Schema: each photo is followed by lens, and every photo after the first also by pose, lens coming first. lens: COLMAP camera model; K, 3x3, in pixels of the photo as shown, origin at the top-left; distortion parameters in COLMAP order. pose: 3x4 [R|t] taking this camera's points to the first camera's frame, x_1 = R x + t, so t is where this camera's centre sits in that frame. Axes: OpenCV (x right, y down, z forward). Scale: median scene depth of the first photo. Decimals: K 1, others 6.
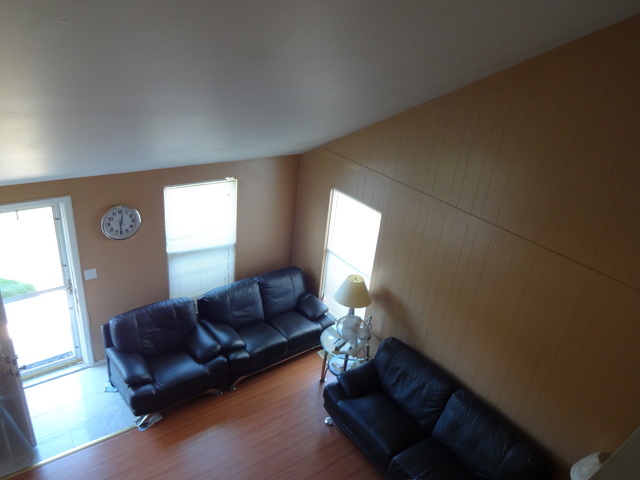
lens RADIAL K [[468.3, 0, 320.0], [0, 468.3, 240.0], [0, 0, 1]] dist [-0.009579, 0.002177]
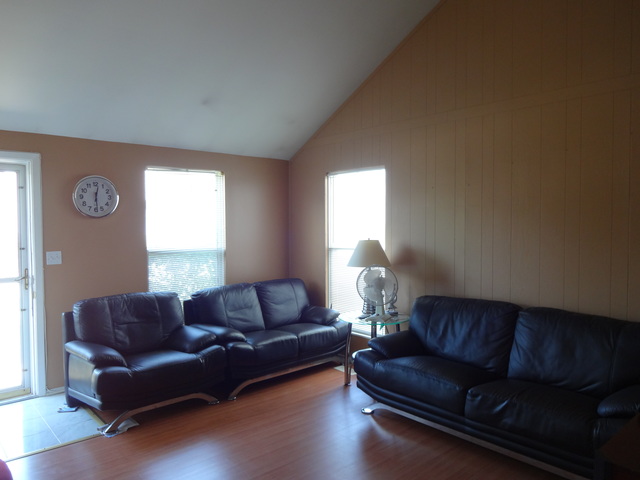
lens RADIAL K [[468.3, 0, 320.0], [0, 468.3, 240.0], [0, 0, 1]] dist [-0.009579, 0.002177]
pose [[0.991207, -0.104446, 0.081239, -0.085720], [0.128136, 0.910837, -0.392374, 0.418813], [-0.033014, 0.399333, 0.916211, 0.208786]]
